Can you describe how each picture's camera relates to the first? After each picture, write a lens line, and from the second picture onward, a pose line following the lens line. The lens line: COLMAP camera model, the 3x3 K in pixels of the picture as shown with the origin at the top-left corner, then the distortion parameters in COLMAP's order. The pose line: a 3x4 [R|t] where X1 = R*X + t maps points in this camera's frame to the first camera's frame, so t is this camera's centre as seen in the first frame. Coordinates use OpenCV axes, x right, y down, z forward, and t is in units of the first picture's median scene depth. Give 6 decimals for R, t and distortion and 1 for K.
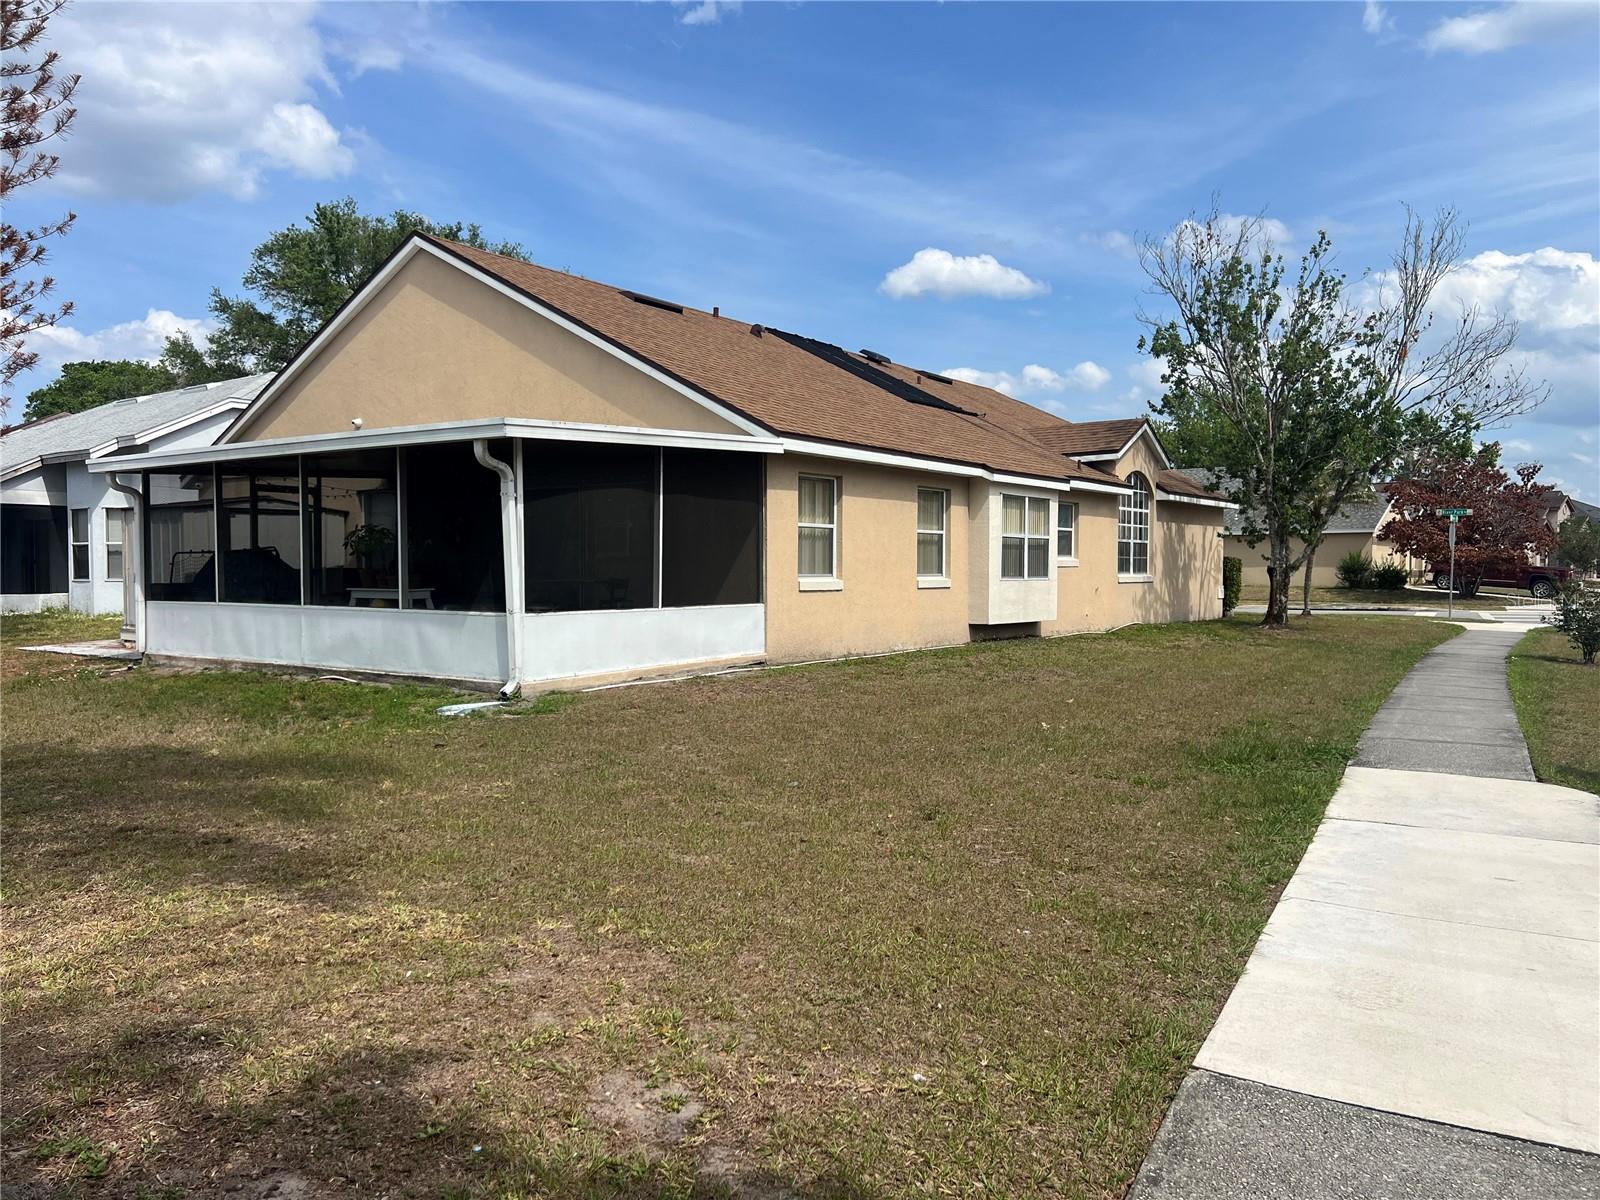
lens RADIAL K [[1212.7, 0, 814.7], [0, 1212.7, 611.1], [0, 0, 1]] dist [0.068449, -0.073765]
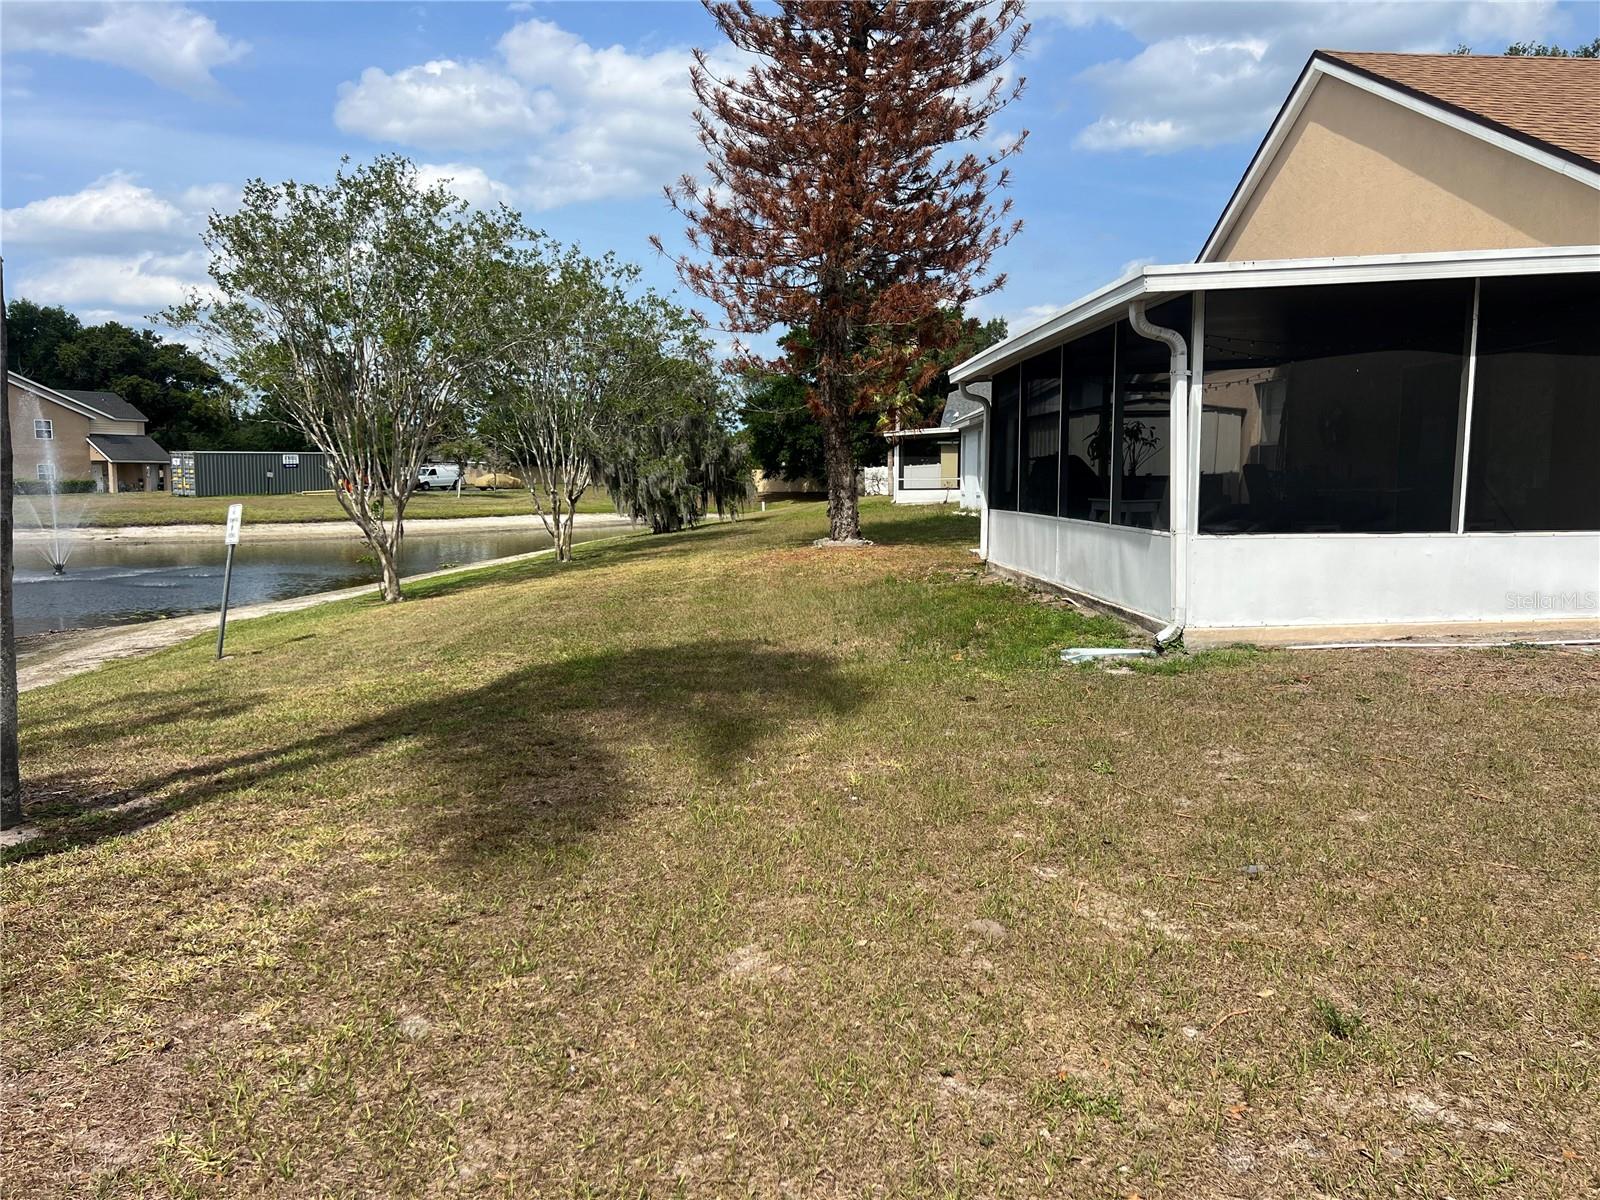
lens RADIAL K [[1212.7, 0, 810.7], [0, 1212.7, 595.7], [0, 0, 1]] dist [0.068449, -0.073765]
pose [[0.616774, 0.074760, -0.783582, 0.156675], [-0.026731, 0.996895, 0.074072, -0.007553], [0.786686, -0.024739, 0.616857, 0.288443]]
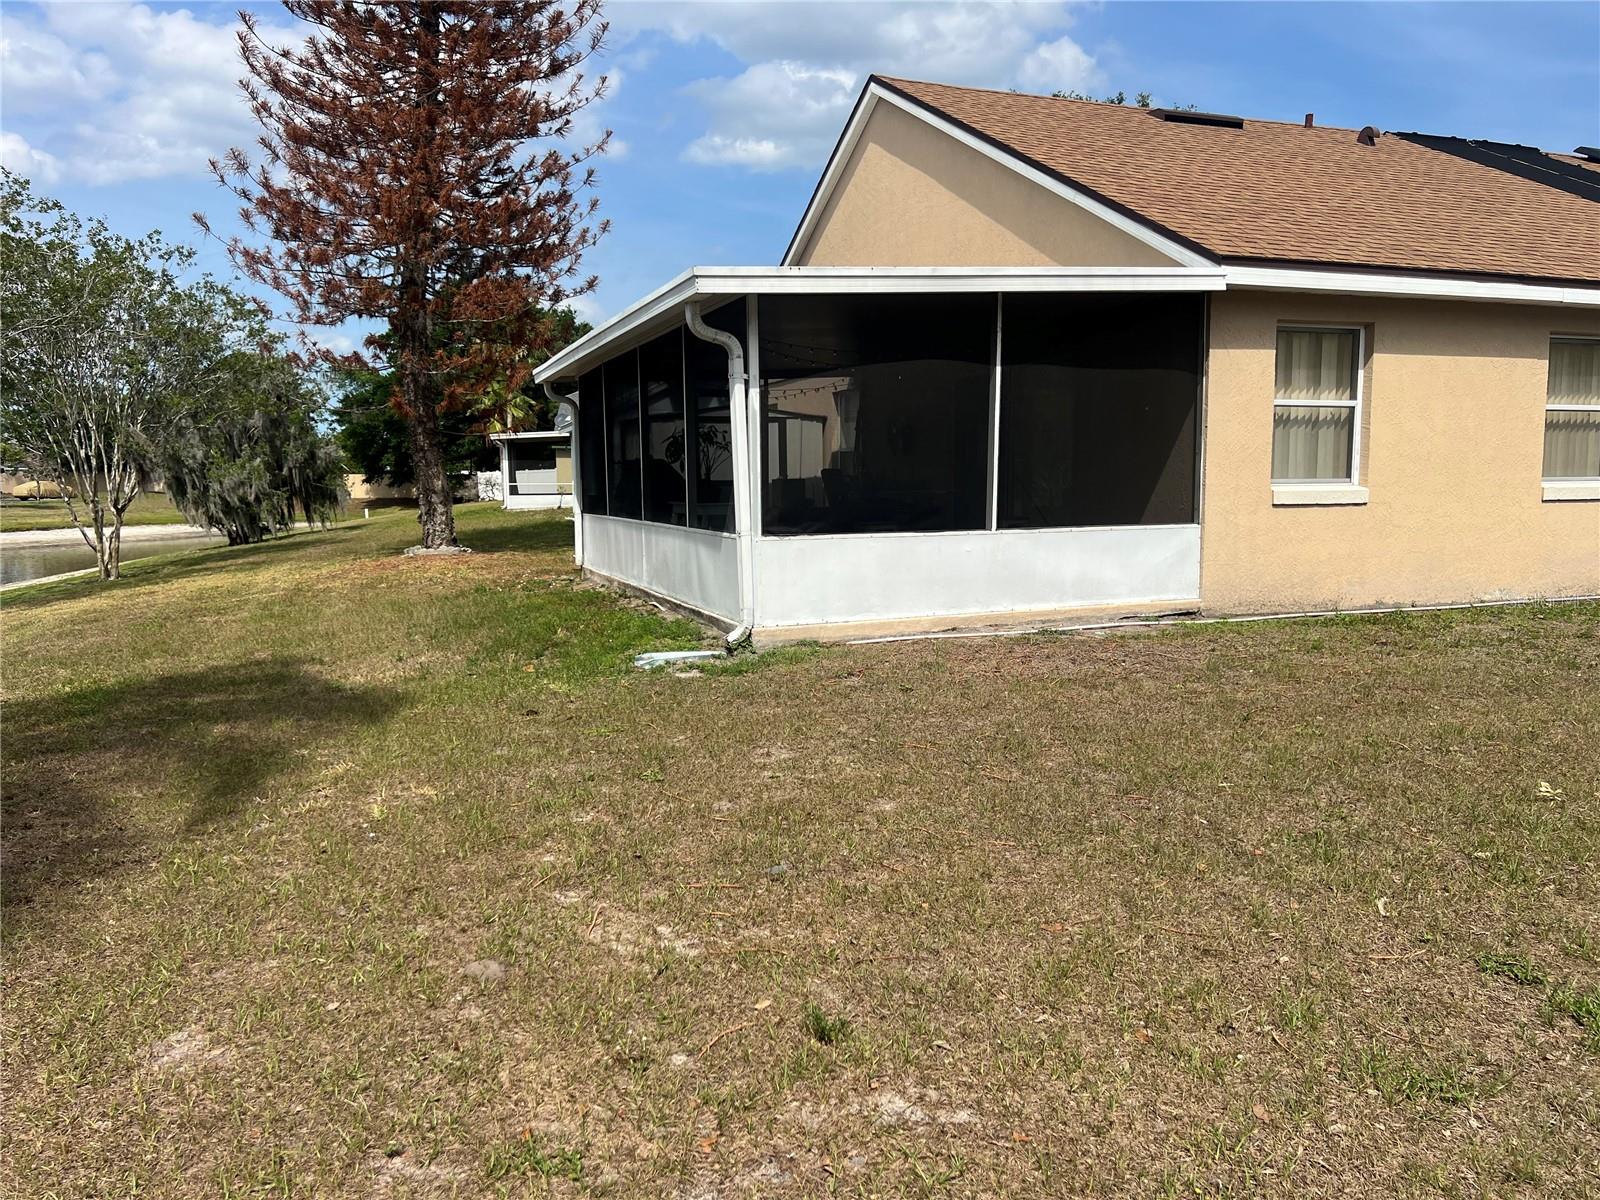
lens RADIAL K [[1212.7, 0, 791.5], [0, 1212.7, 600.3], [0, 0, 1]] dist [0.068449, -0.073765]
pose [[0.816383, 0.049112, -0.575419, 0.163574], [-0.012330, 0.997633, 0.067655, -0.007069], [0.577380, -0.048137, 0.815056, 0.321833]]
